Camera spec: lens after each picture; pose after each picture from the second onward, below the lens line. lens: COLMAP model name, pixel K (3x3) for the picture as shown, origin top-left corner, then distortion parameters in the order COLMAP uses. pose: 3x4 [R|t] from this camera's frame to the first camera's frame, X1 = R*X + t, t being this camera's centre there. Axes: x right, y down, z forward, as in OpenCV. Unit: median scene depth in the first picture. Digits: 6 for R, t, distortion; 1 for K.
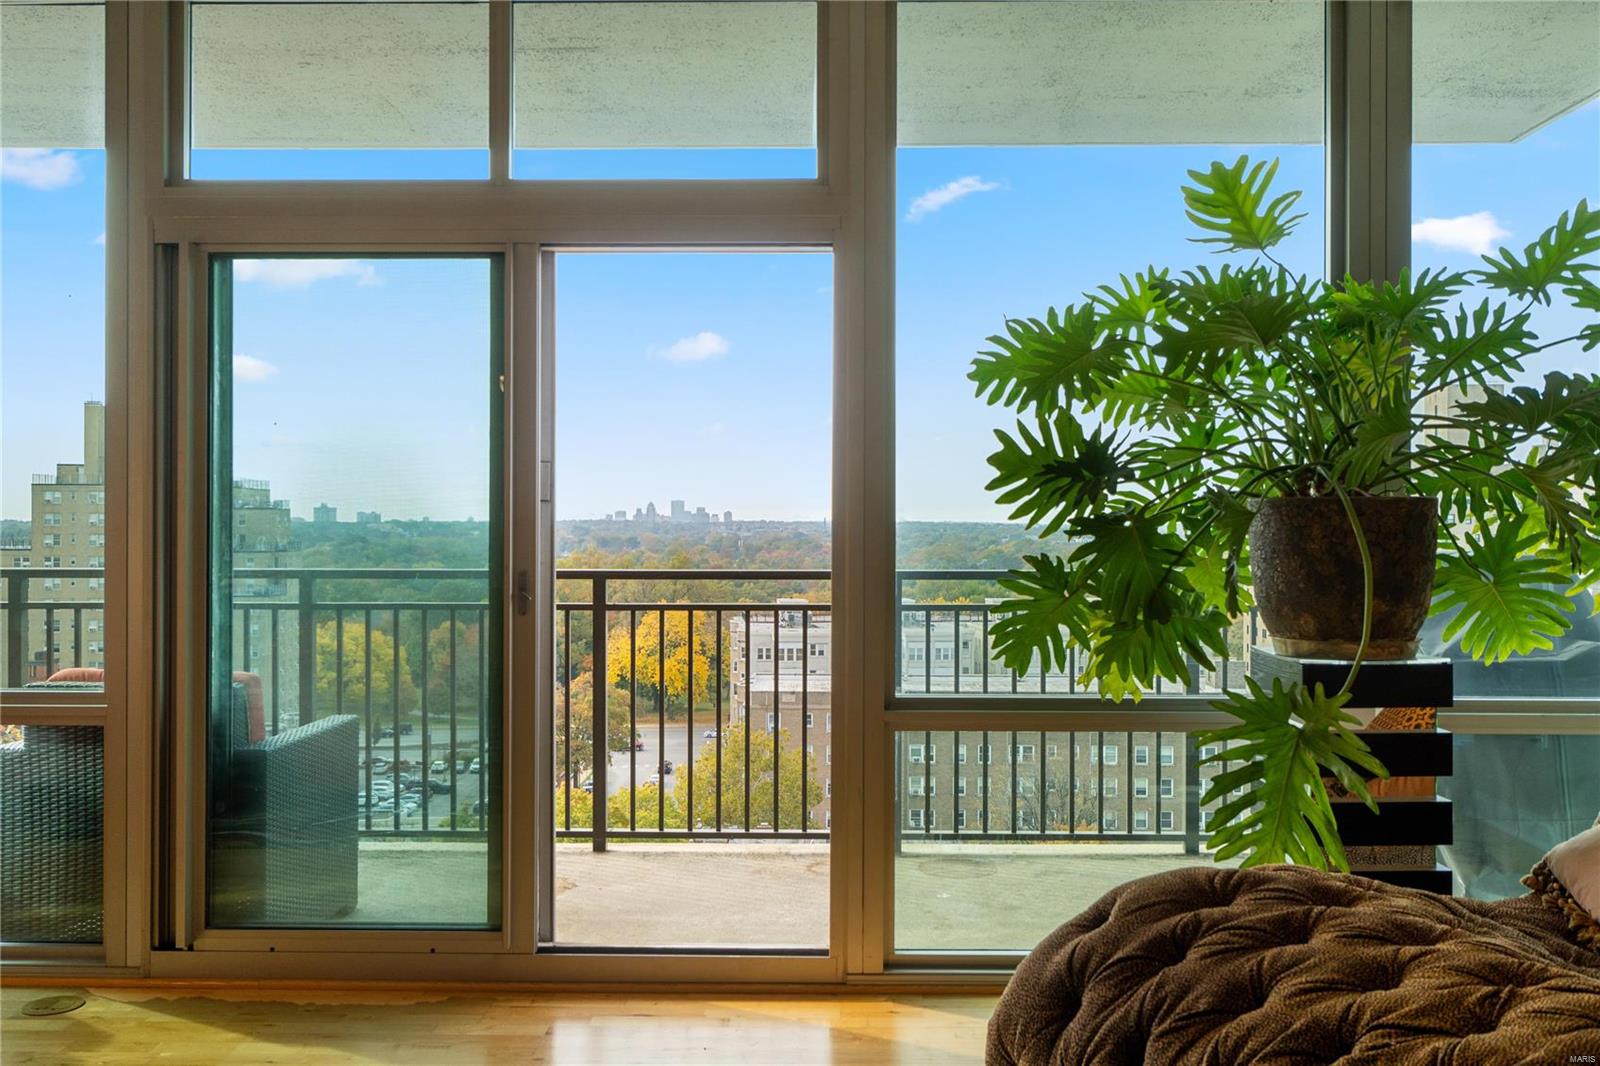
lens RADIAL K [[1376.4, 0, 803.8], [0, 1376.4, 524.5], [0, 0, 1]] dist [0.006454, 0.002189]
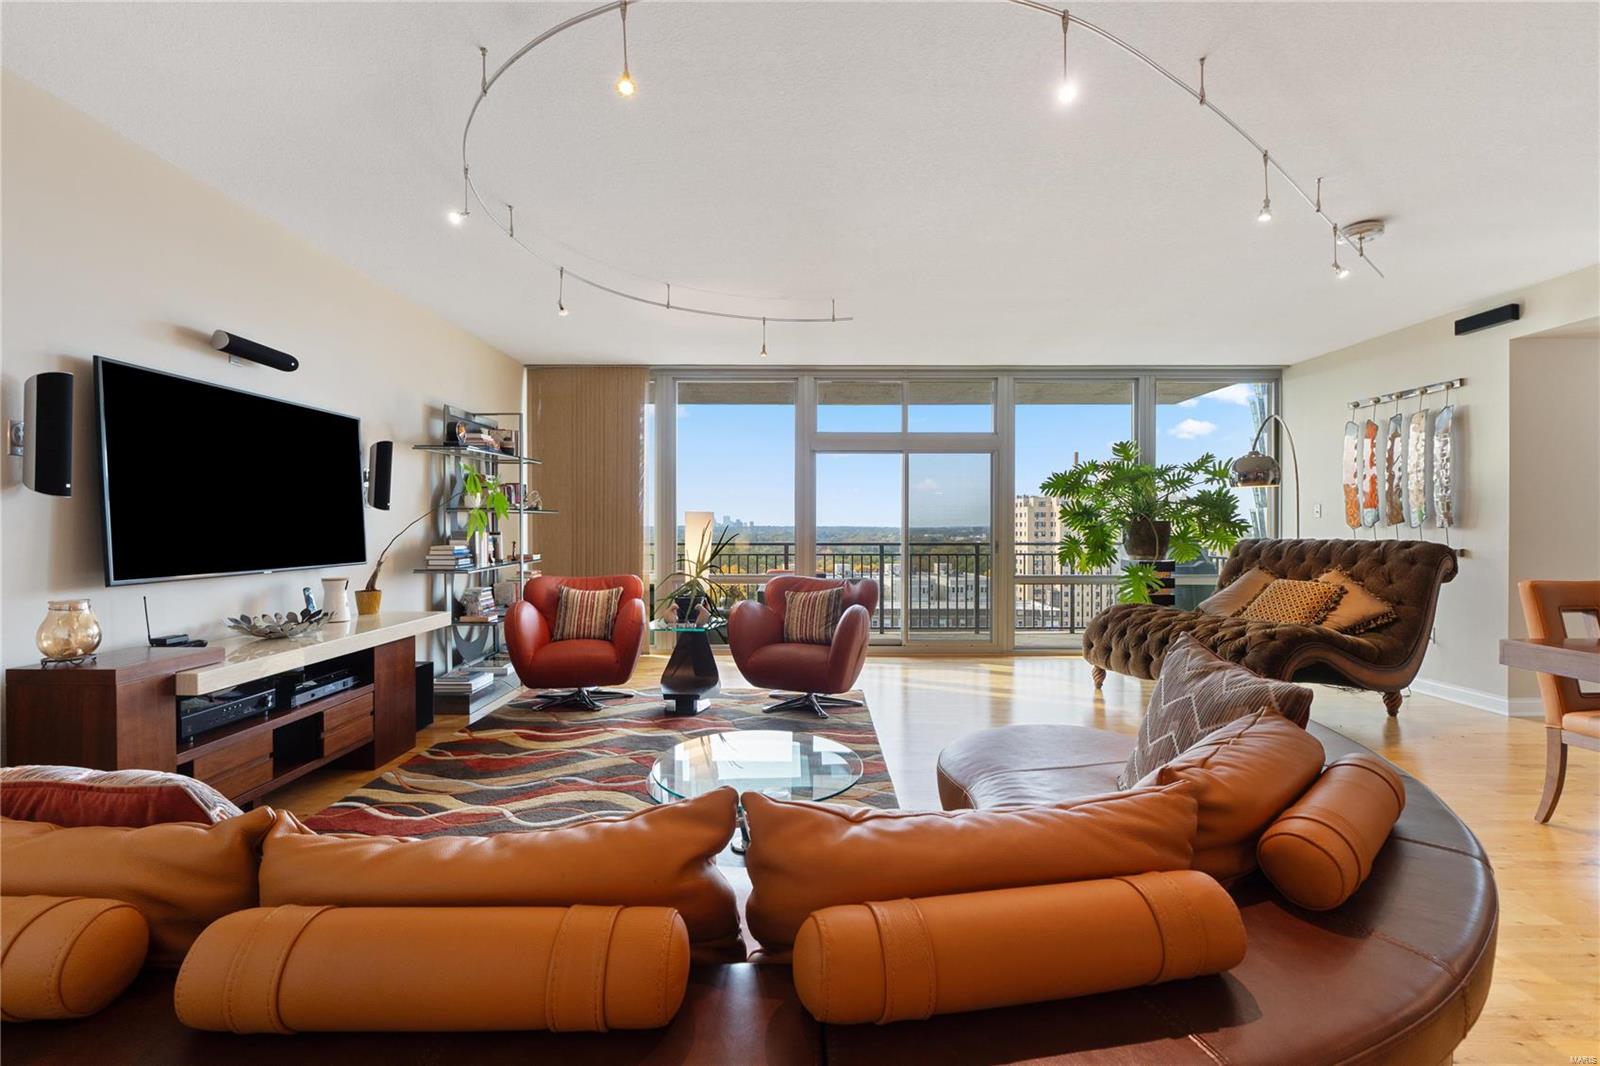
lens RADIAL K [[672.9, 0, 806.6], [0, 672.9, 529.7], [0, 0, 1]] dist [-0.003574, -0.001967]
pose [[0.999863, -0.001546, 0.016457, -0.878650], [0.001487, 0.999992, 0.003632, -0.002393], [-0.016462, -0.003607, 0.999858, -1.313613]]
